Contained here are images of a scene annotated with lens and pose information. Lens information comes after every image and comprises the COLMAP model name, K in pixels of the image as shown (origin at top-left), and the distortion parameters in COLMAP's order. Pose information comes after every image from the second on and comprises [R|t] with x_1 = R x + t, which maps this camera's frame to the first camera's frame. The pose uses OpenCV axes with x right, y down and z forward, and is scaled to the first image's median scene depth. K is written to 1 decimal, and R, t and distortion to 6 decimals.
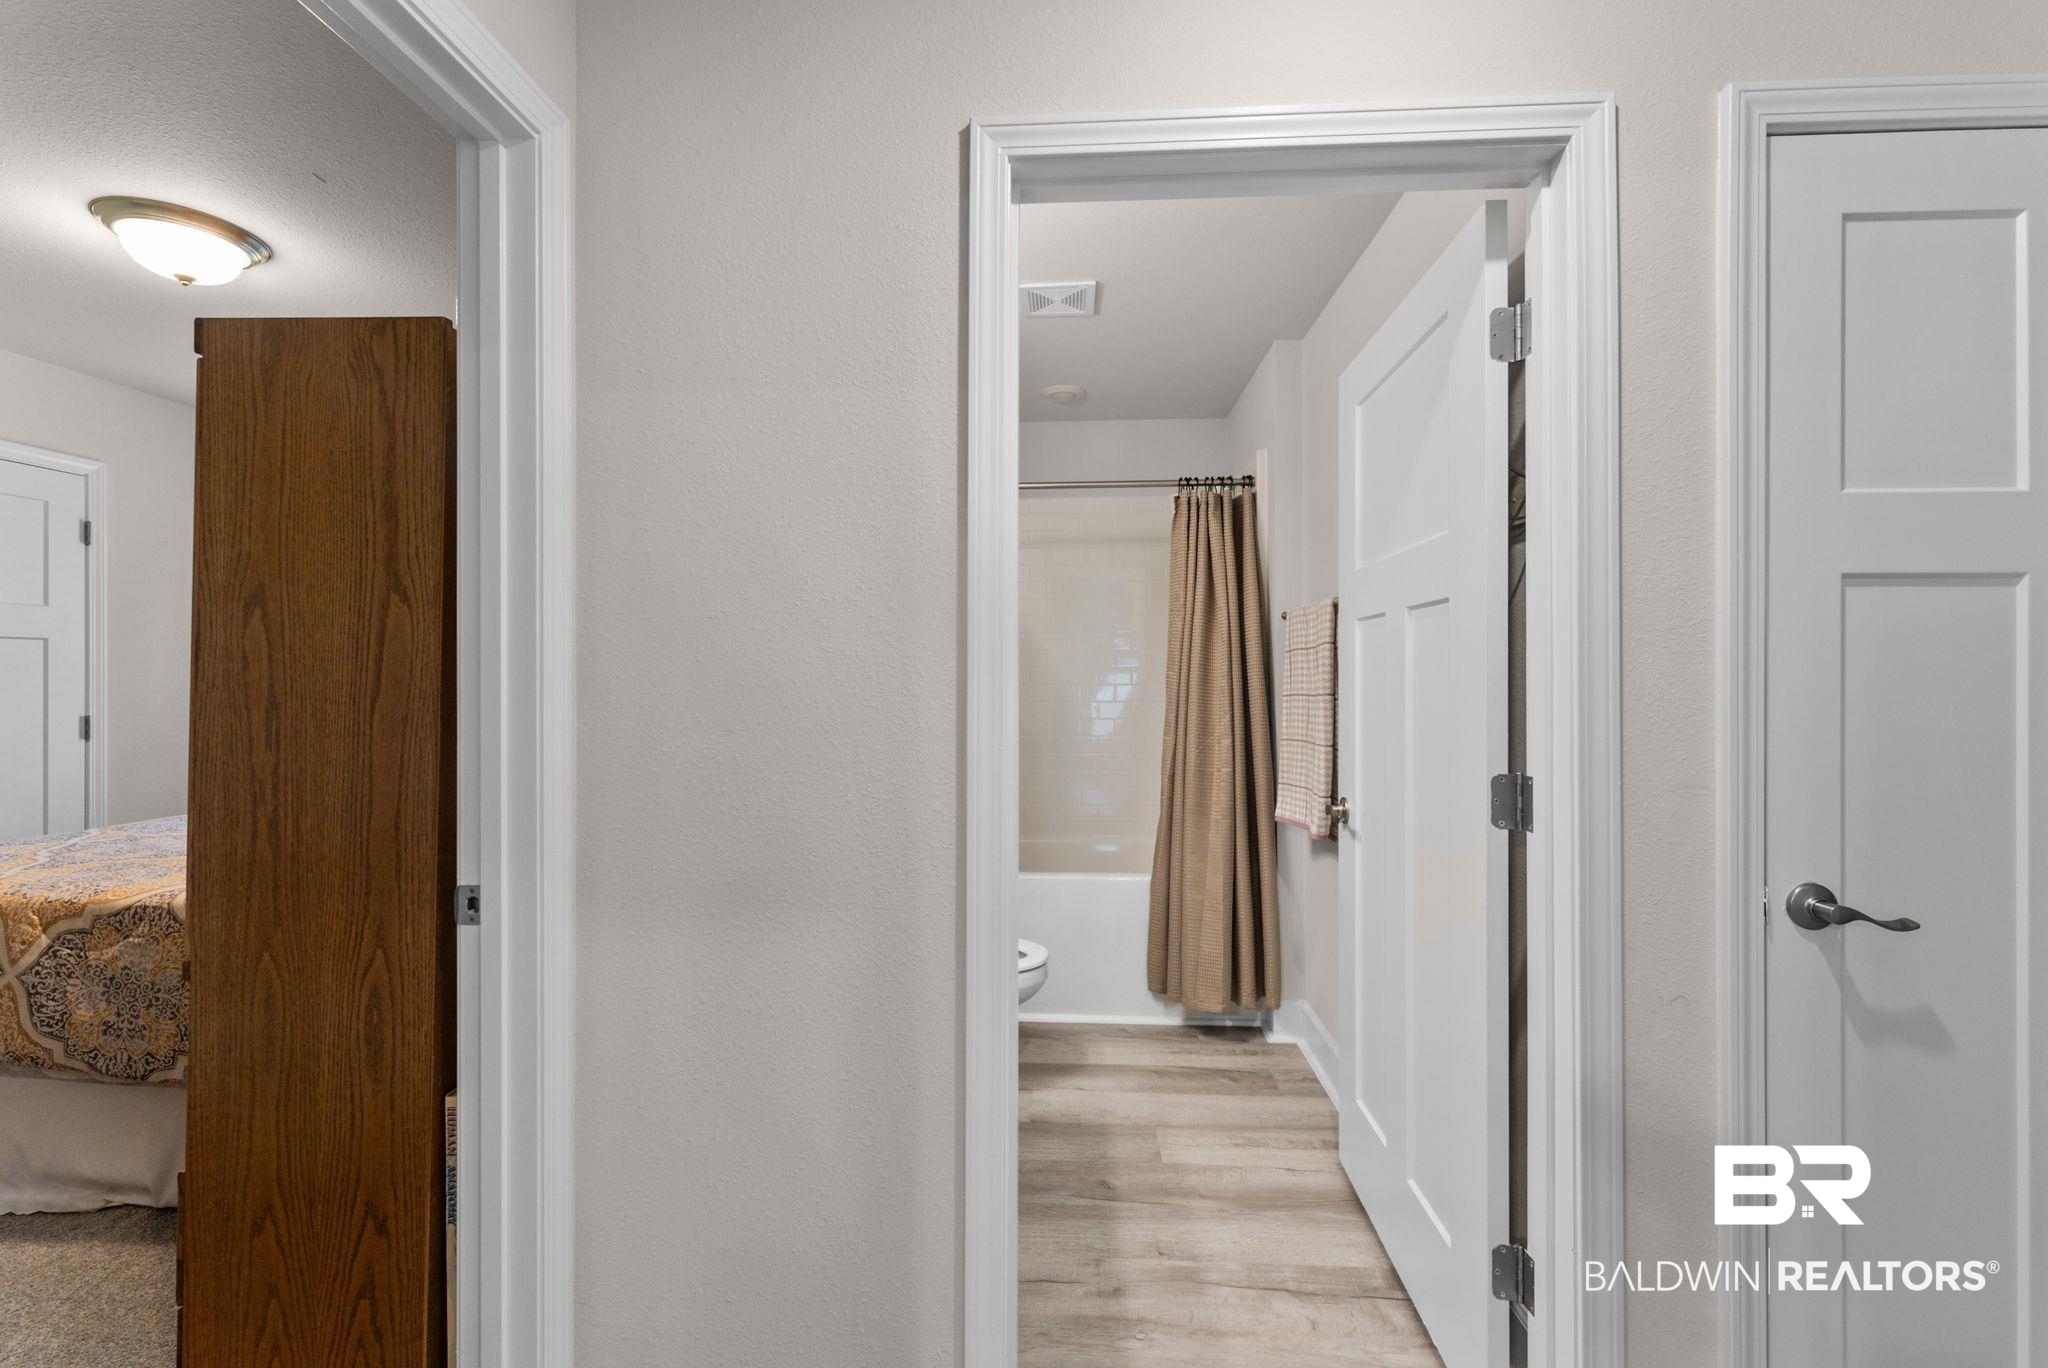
lens RADIAL K [[845.3, 0, 1023.1], [0, 845.3, 683.1], [0, 0, 1]] dist [0.002535, 0.000084]
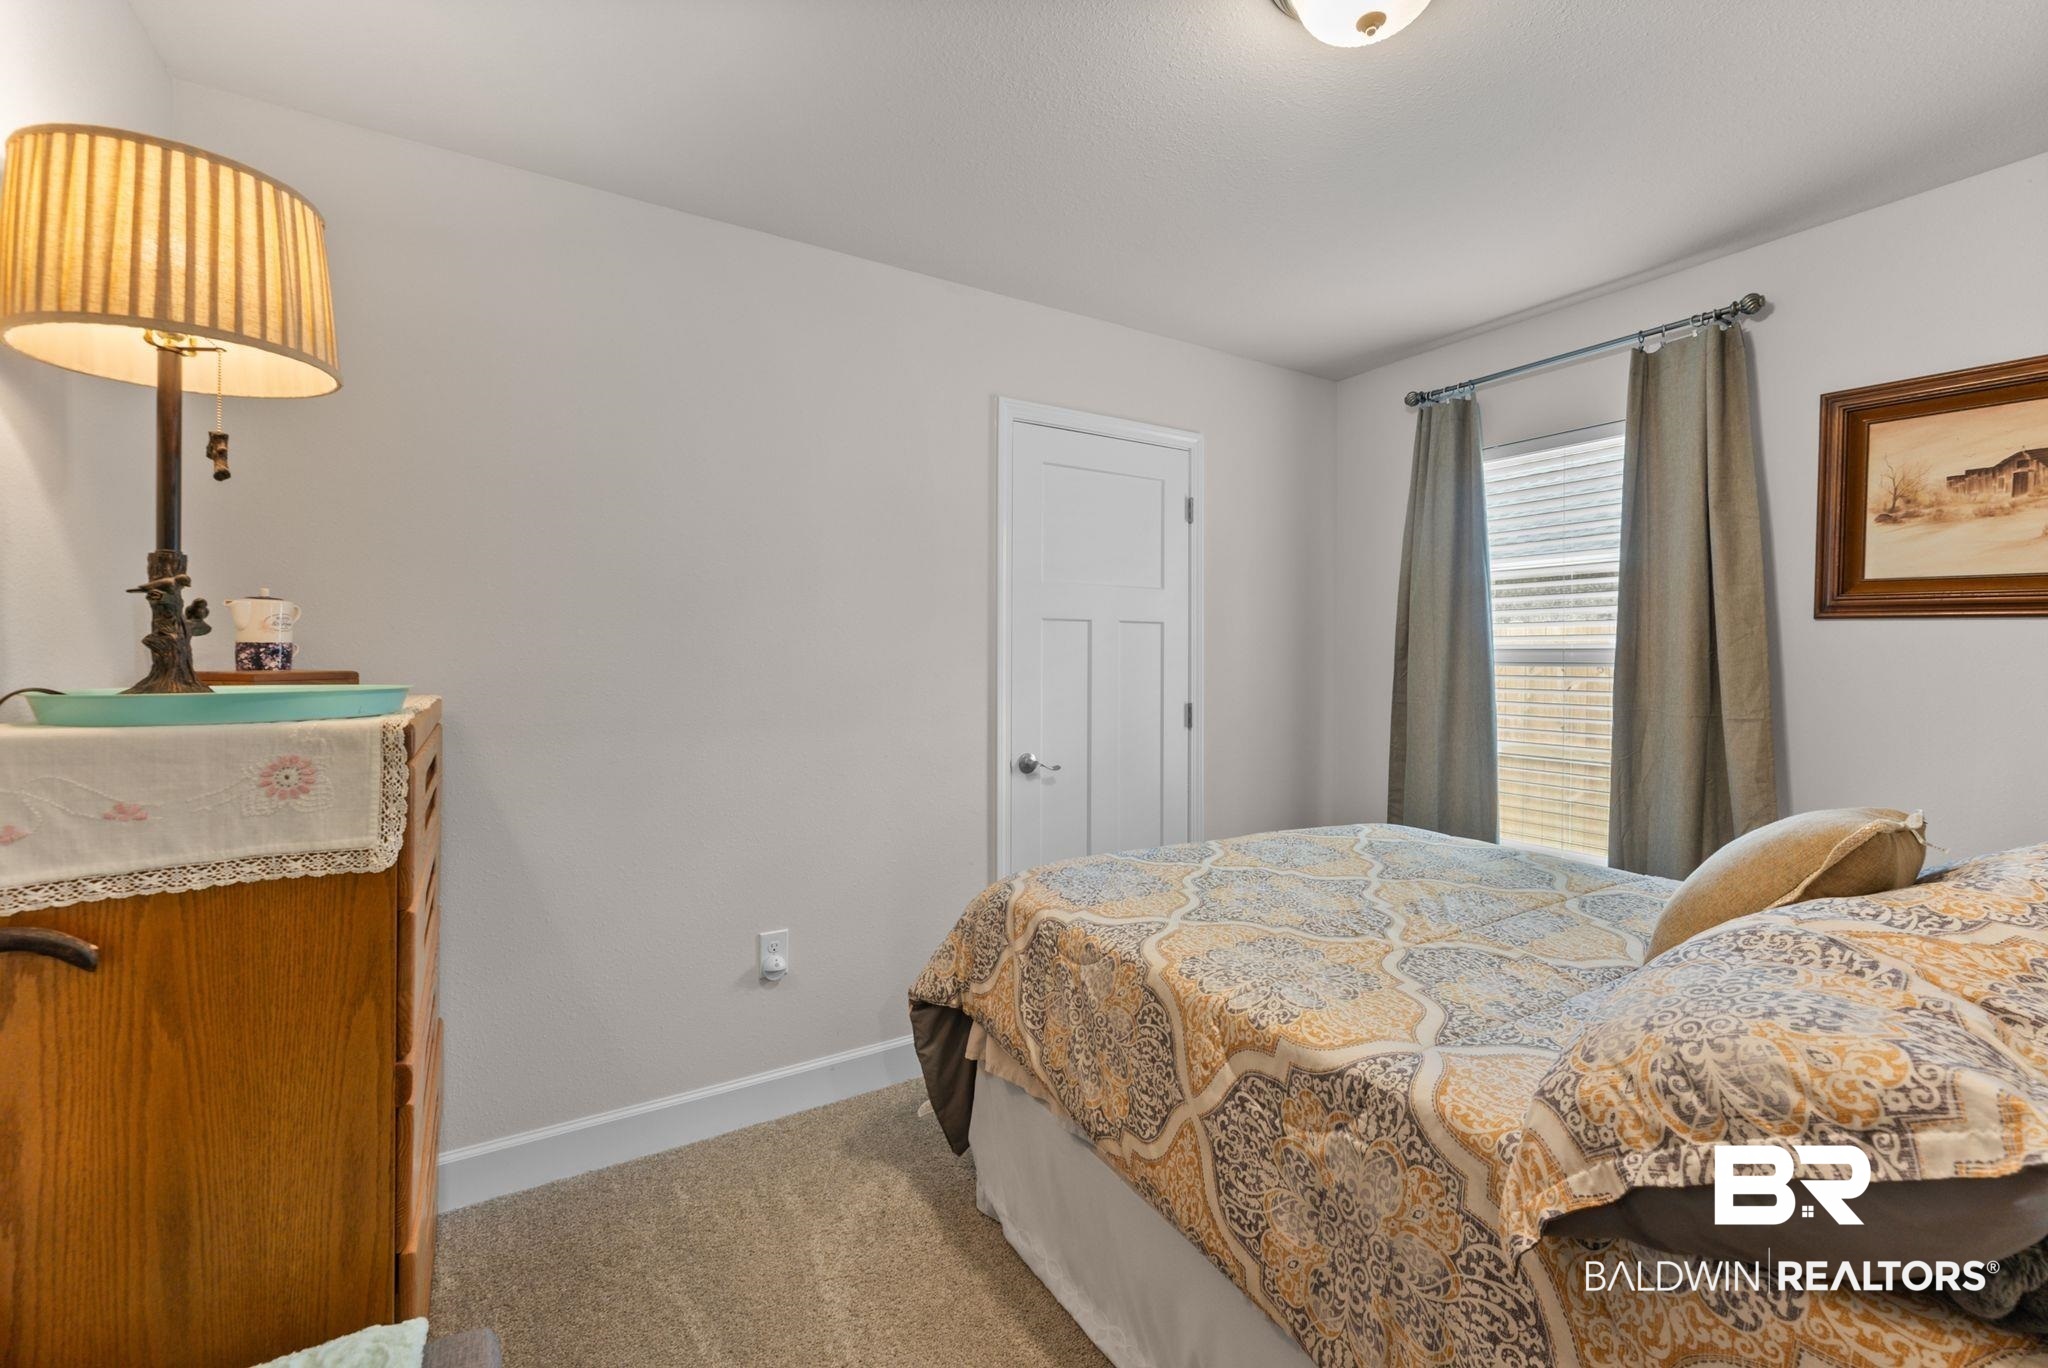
lens RADIAL K [[845.3, 0, 1020.3], [0, 845.3, 675.3], [0, 0, 1]] dist [0.002535, 0.000084]
pose [[0.574624, 0.021009, -0.818148, -0.722963], [-0.007655, 0.999765, 0.020296, -0.016186], [0.818382, -0.005400, 0.574650, 0.497987]]
